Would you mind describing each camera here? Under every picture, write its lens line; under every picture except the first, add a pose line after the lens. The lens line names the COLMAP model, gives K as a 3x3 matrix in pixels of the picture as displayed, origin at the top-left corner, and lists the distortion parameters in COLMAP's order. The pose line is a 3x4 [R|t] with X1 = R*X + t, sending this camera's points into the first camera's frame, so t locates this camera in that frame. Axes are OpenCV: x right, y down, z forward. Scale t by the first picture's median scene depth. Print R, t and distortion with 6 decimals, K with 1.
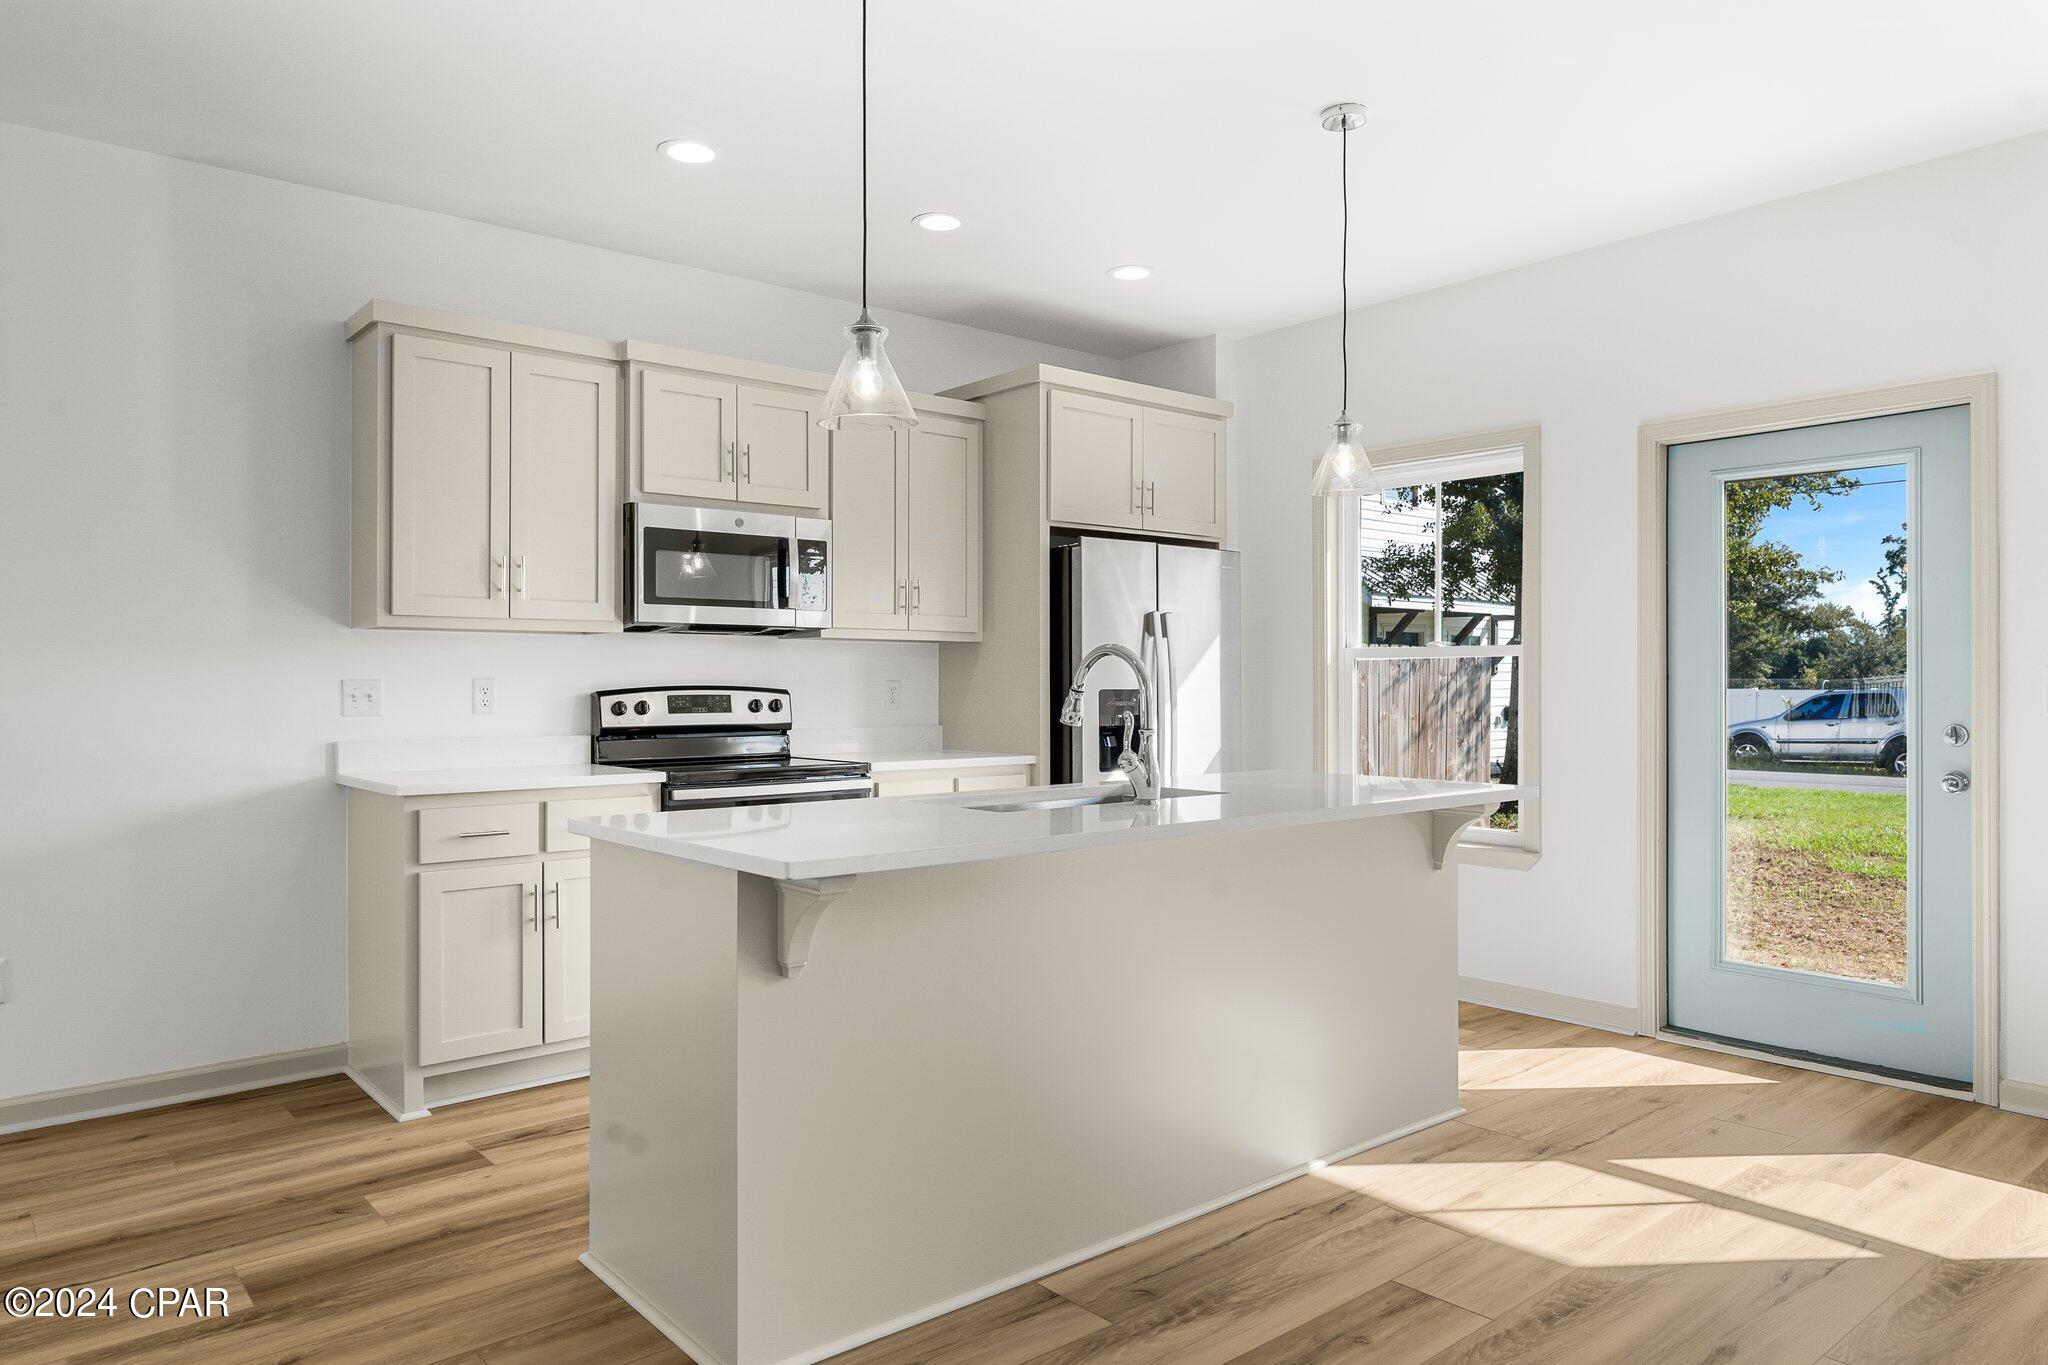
lens RADIAL K [[1344.4, 0, 1023.1], [0, 1344.4, 675.1], [0, 0, 1]] dist [0.007885, -0.004688]
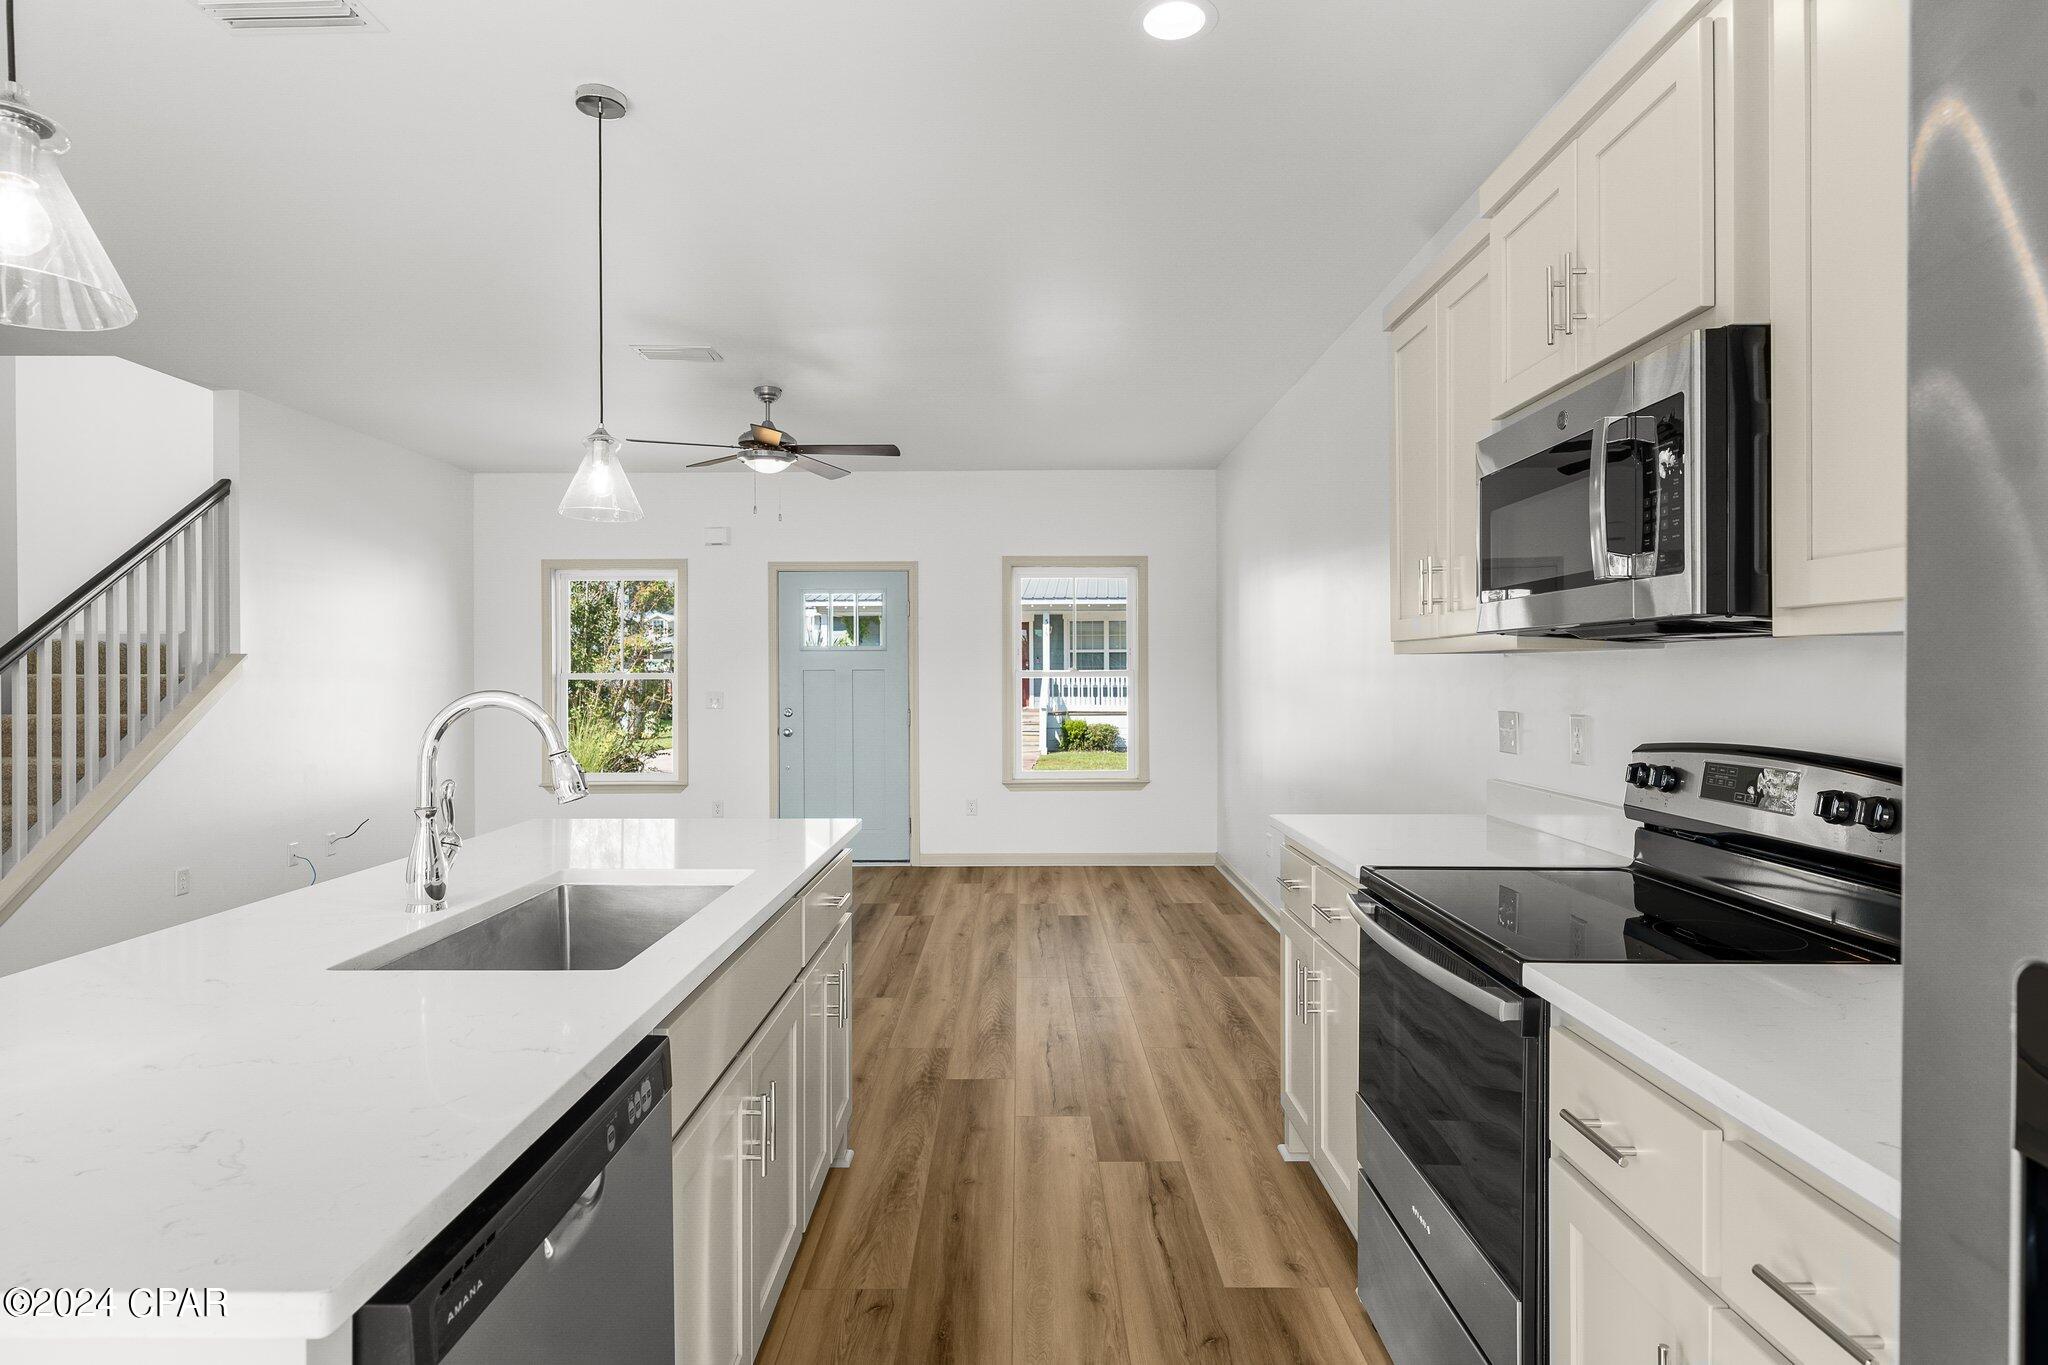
lens RADIAL K [[1092.5, 0, 974.7], [0, 1092.5, 650.5], [0, 0, 1]] dist [-0.003864, 0.001179]
pose [[-0.676254, -0.012523, -0.736562, 0.248454], [0.006290, 0.999721, -0.022772, -0.020694], [0.736642, -0.020033, -0.675987, 1.165963]]
